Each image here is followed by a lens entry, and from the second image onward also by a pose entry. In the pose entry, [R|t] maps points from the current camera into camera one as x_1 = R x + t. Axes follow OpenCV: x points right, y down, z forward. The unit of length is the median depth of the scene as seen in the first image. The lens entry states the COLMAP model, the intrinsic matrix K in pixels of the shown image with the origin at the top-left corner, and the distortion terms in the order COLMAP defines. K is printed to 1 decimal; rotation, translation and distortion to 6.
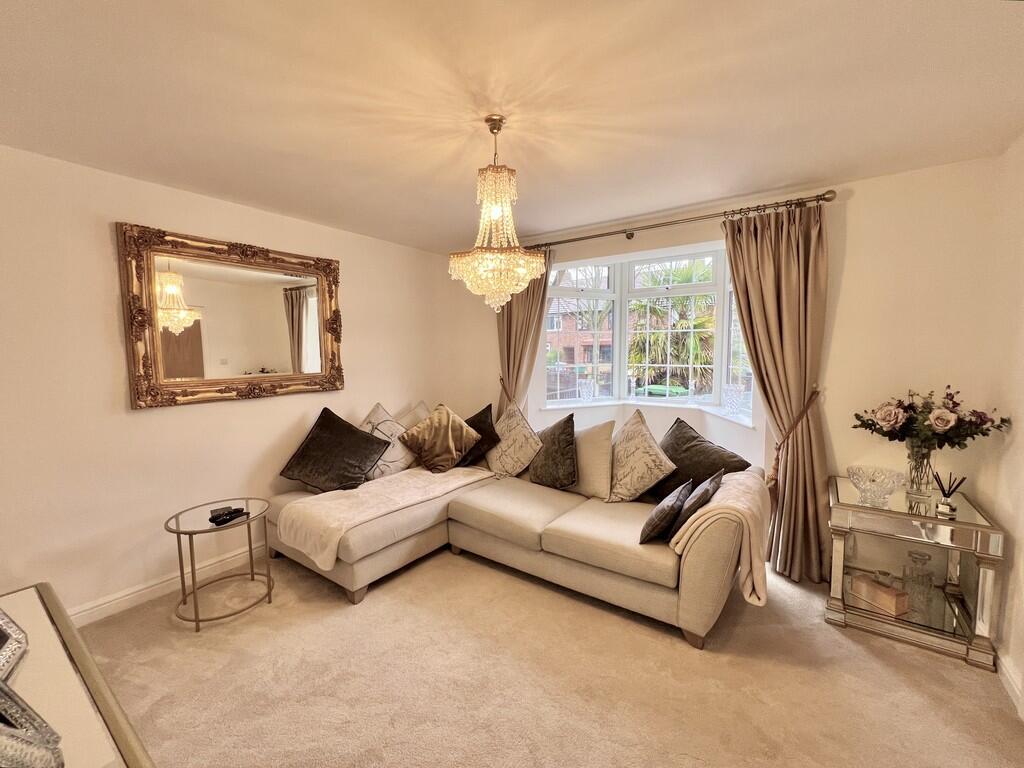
lens RADIAL K [[416.9, 0, 512.0], [0, 416.9, 384.0], [0, 0, 1]] dist [-0.000361, 0.000083]
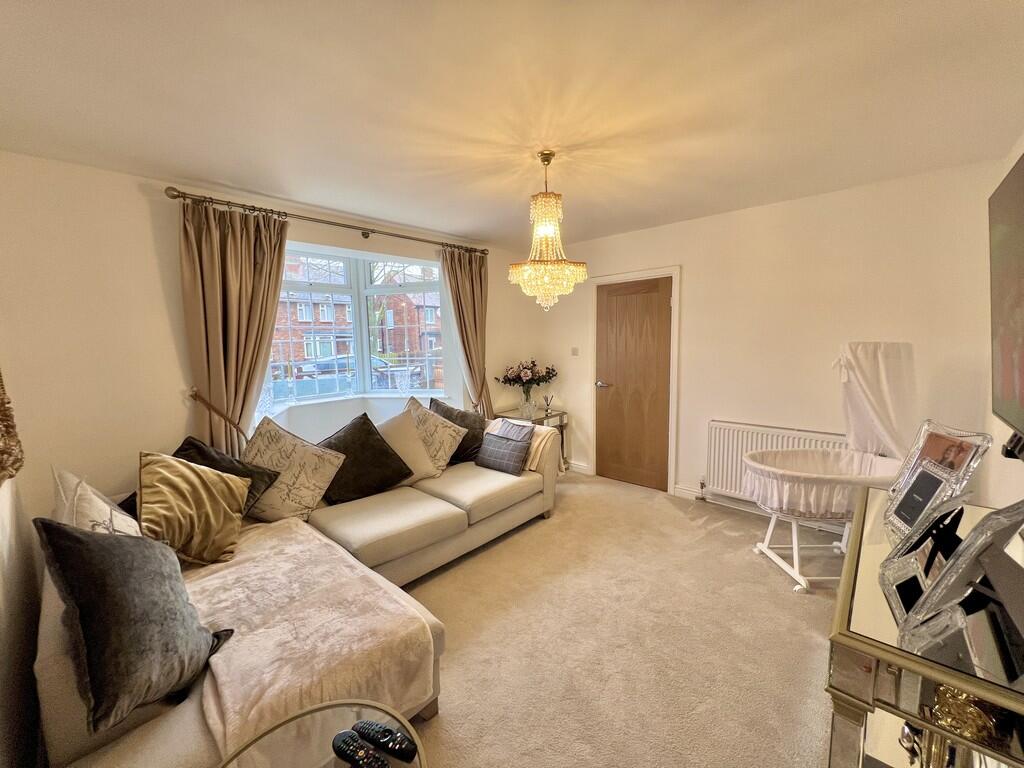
lens RADIAL K [[416.9, 0, 512.0], [0, 416.9, 384.0], [0, 0, 1]] dist [-0.000361, 0.000083]
pose [[0.126480, -0.098286, 0.987088, -0.957516], [0.111473, 0.990185, 0.084311, -0.046939], [-0.985686, 0.099370, 0.136194, 0.706158]]
